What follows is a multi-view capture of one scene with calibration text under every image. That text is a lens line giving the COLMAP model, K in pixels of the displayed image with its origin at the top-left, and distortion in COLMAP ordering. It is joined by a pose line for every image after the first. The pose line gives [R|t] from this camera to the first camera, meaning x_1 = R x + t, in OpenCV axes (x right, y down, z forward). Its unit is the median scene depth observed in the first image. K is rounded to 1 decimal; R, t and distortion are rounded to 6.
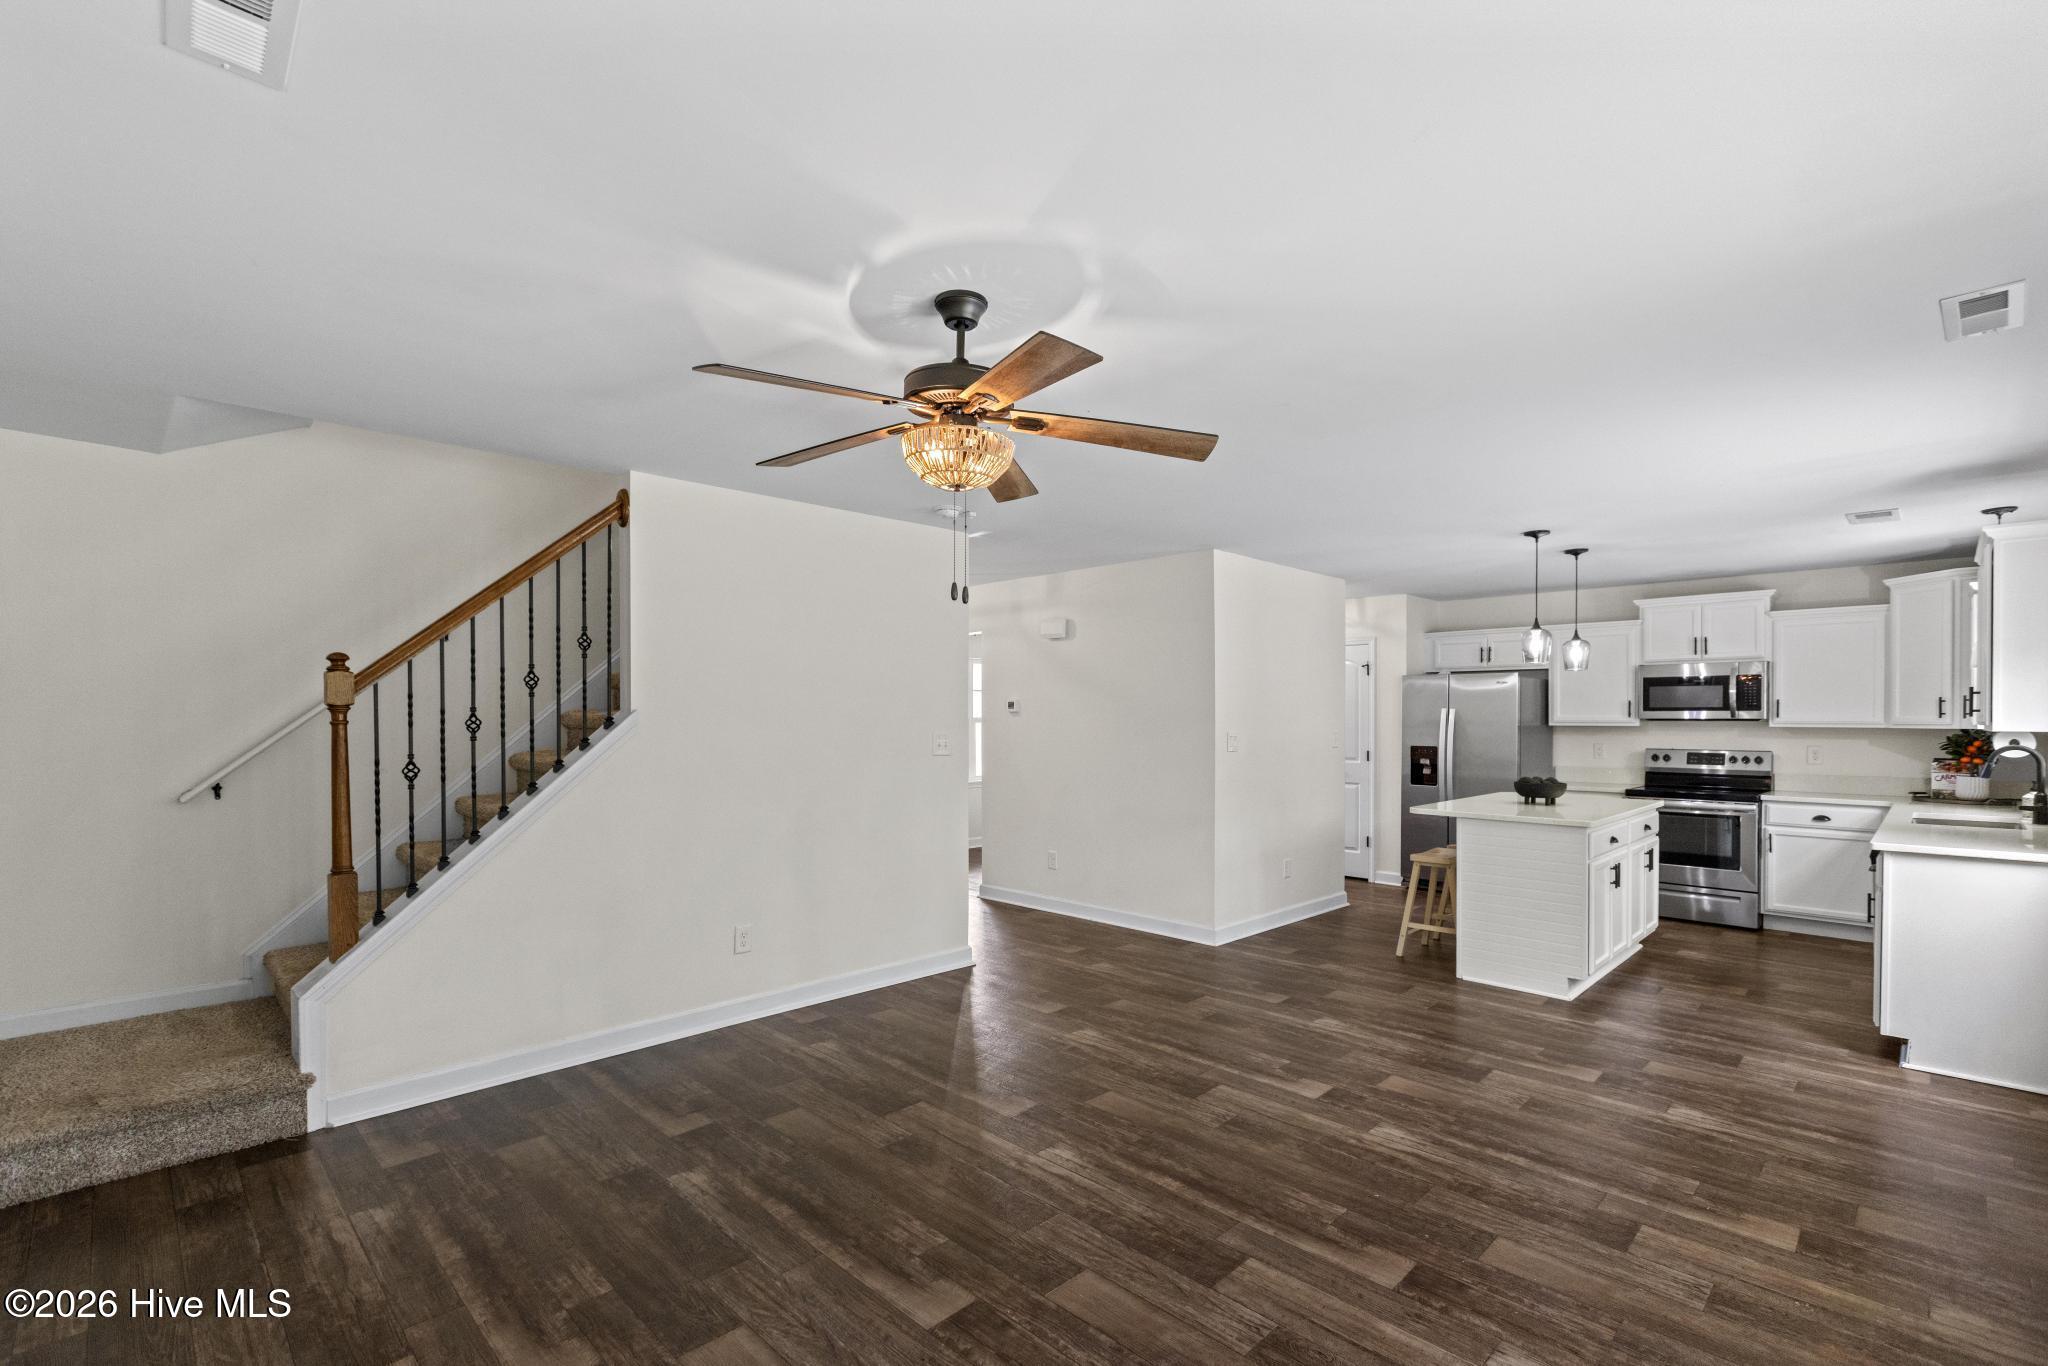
lens RADIAL K [[932.1, 0, 1015.3], [0, 932.1, 725.7], [0, 0, 1]] dist [0.000632, -0.000573]
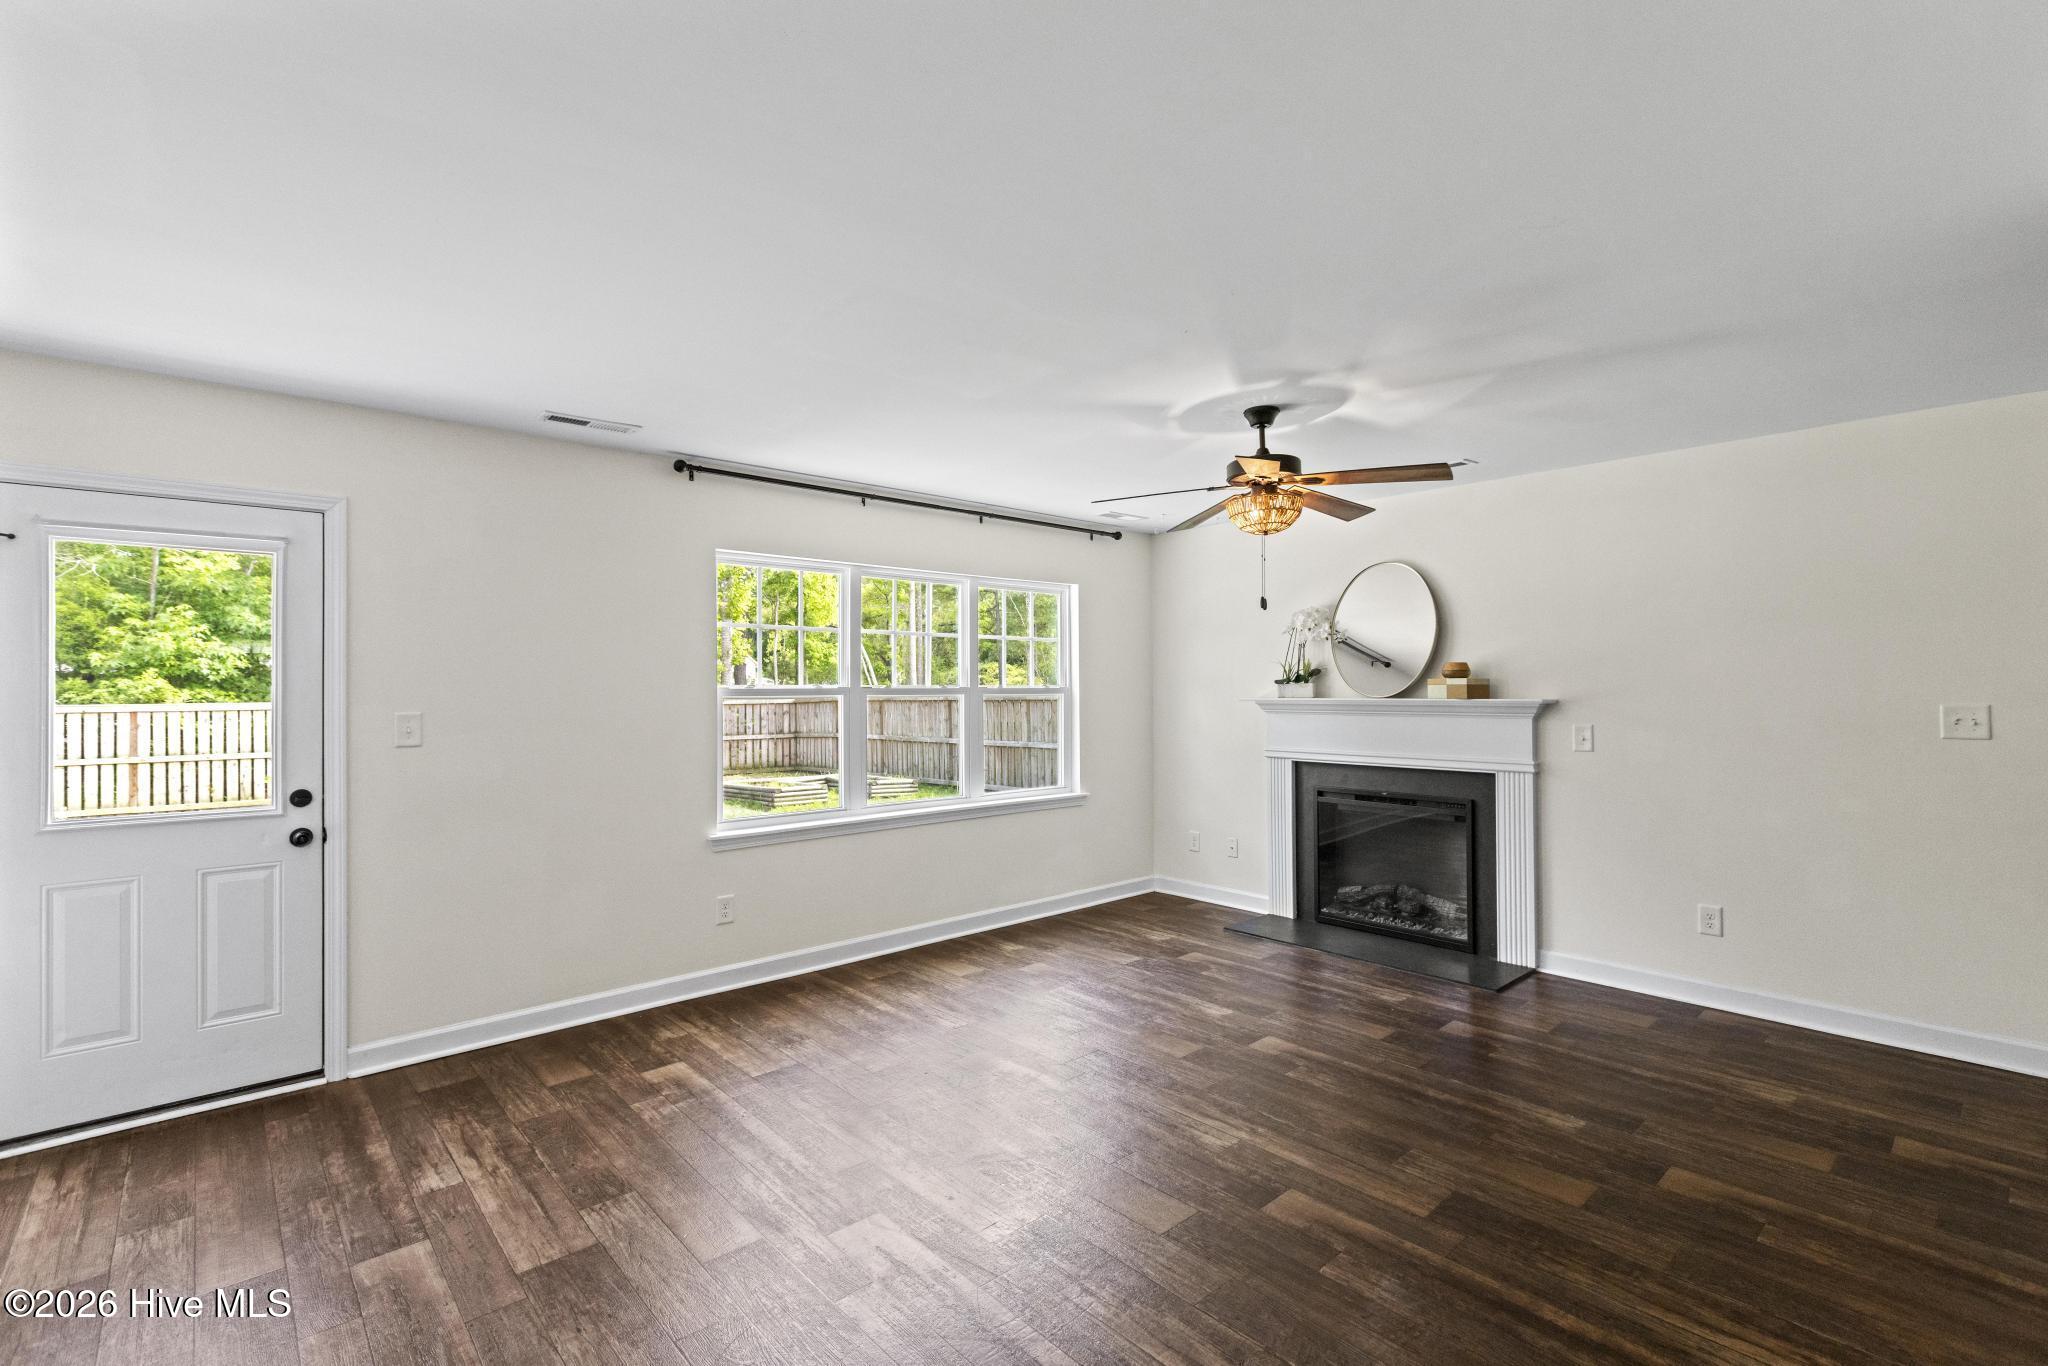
lens RADIAL K [[926.9, 0, 1024.0], [0, 926.9, 683.0], [0, 0, 1]] dist [0.018236, 0.000416]
pose [[-0.998175, 0.004543, 0.060219, 0.087170], [0.004697, 0.999986, 0.002420, -0.006843], [-0.060207, 0.002698, -0.998182, 0.928337]]
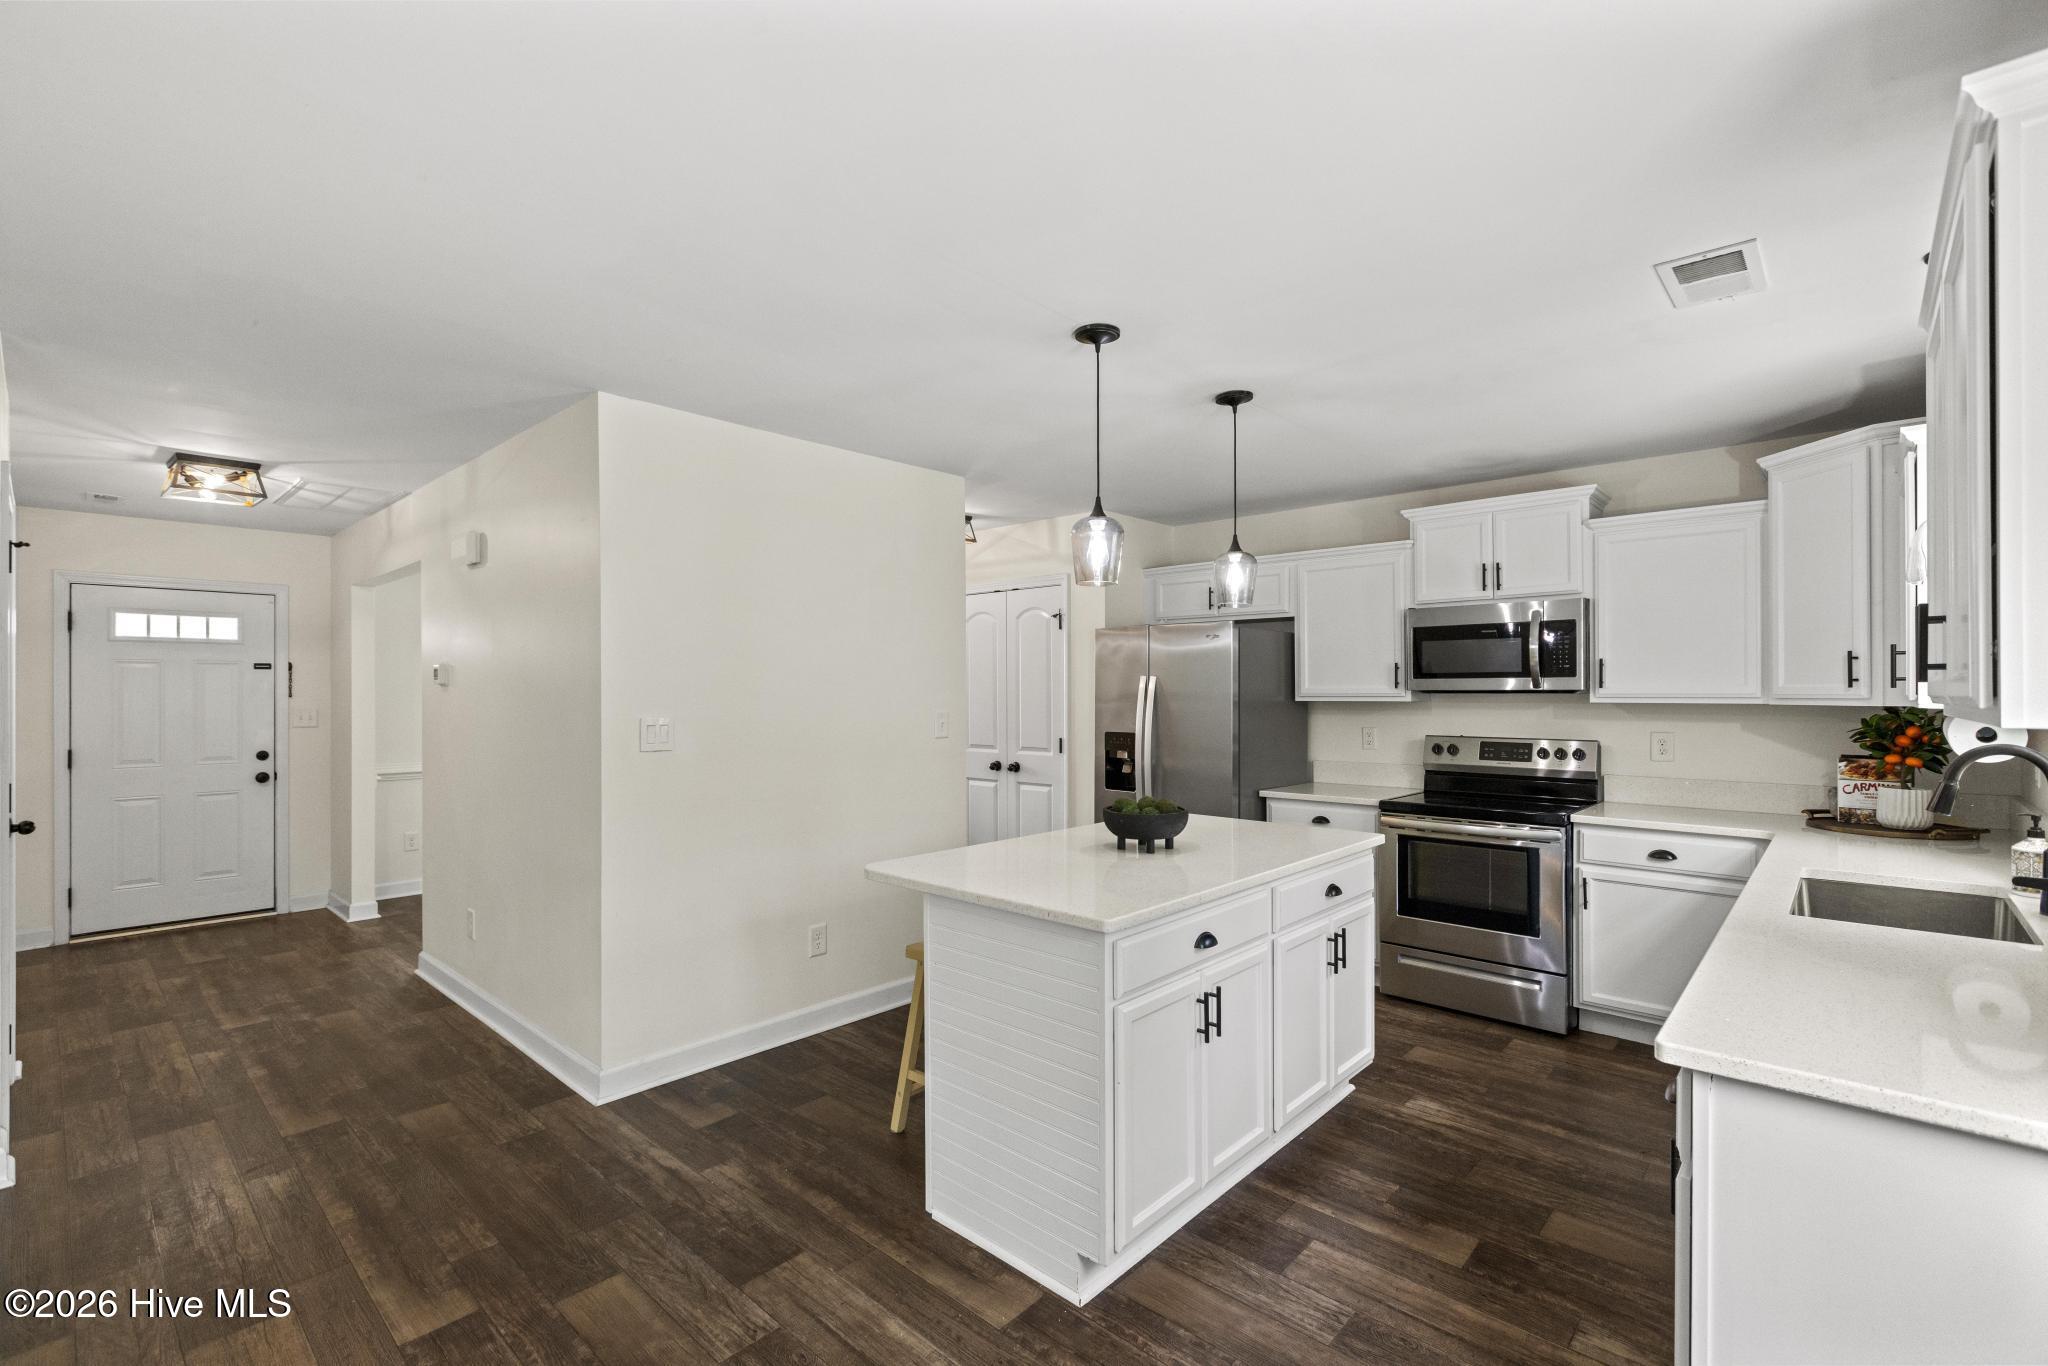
lens RADIAL K [[909.6, 0, 1024.5], [0, 909.6, 691.0], [0, 0, 1]] dist [-0.000581, 0.000096]
pose [[0.999161, -0.003980, 0.040764, 0.444704], [0.004319, 0.999957, -0.008217, -0.003613], [-0.040729, 0.008386, 0.999135, 0.444503]]
